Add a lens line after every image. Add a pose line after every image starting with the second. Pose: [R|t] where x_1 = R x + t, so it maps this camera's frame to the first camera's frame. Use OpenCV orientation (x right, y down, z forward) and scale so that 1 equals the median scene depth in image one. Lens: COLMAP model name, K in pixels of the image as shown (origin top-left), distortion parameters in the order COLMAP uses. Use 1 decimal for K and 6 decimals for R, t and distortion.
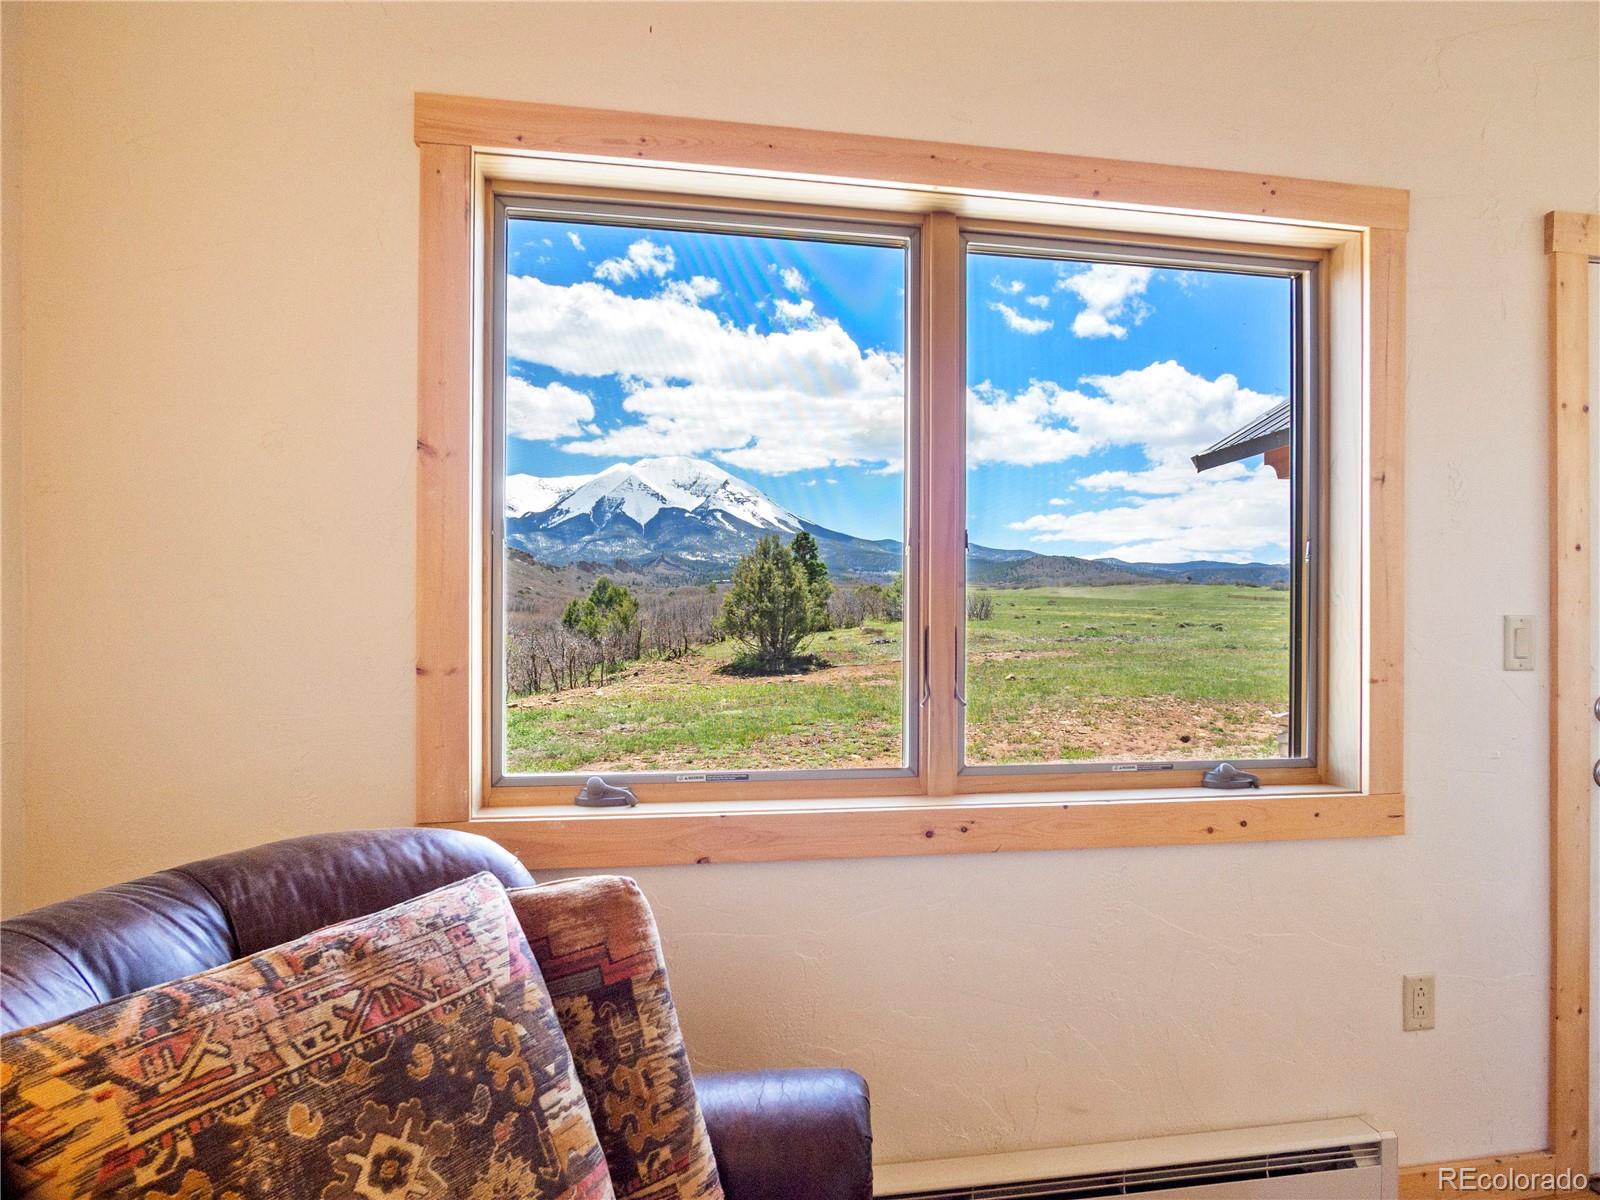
lens RADIAL K [[894.2, 0, 792.1], [0, 894.2, 607.7], [0, 0, 1]] dist [-0.011067, 0.000451]
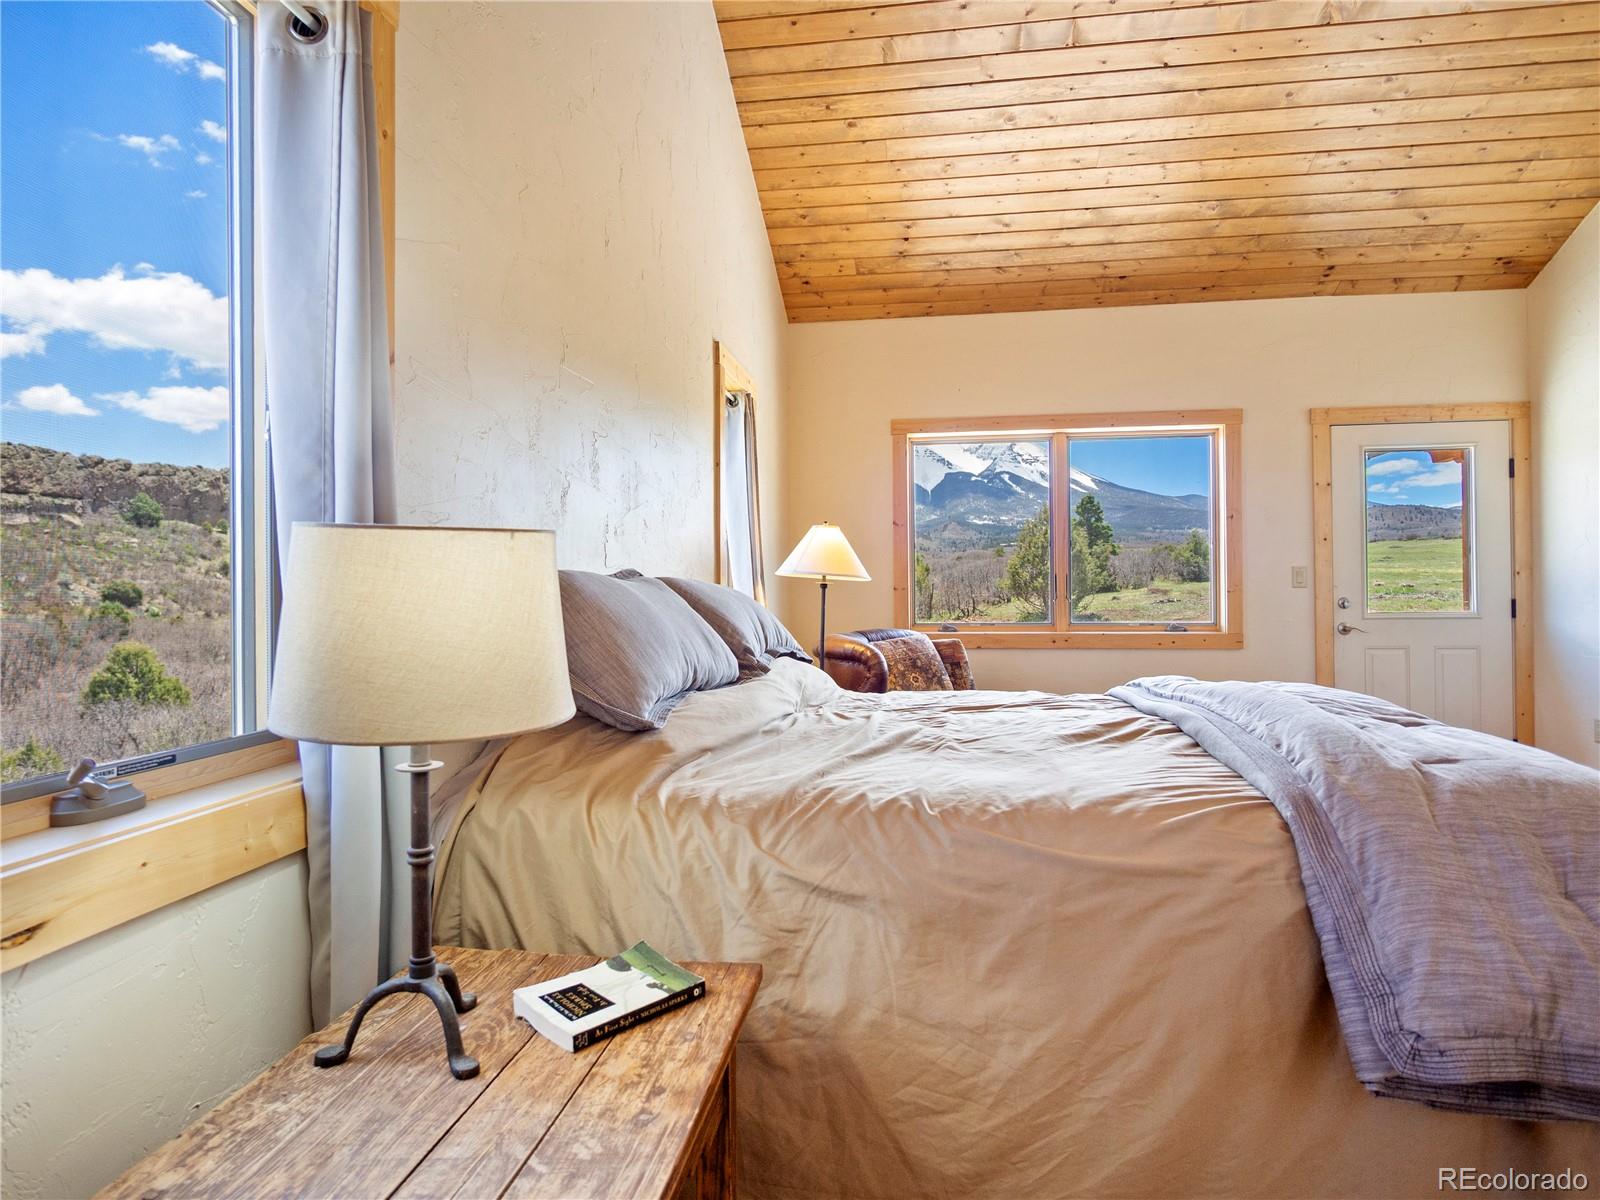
lens RADIAL K [[894.2, 0, 792.1], [0, 894.2, 607.7], [0, 0, 1]] dist [-0.011067, 0.000451]
pose [[0.949688, -0.005484, -0.313148, 0.013122], [0.017817, 0.999174, 0.036535, 0.000473], [0.312689, -0.040276, 0.949001, -0.110100]]
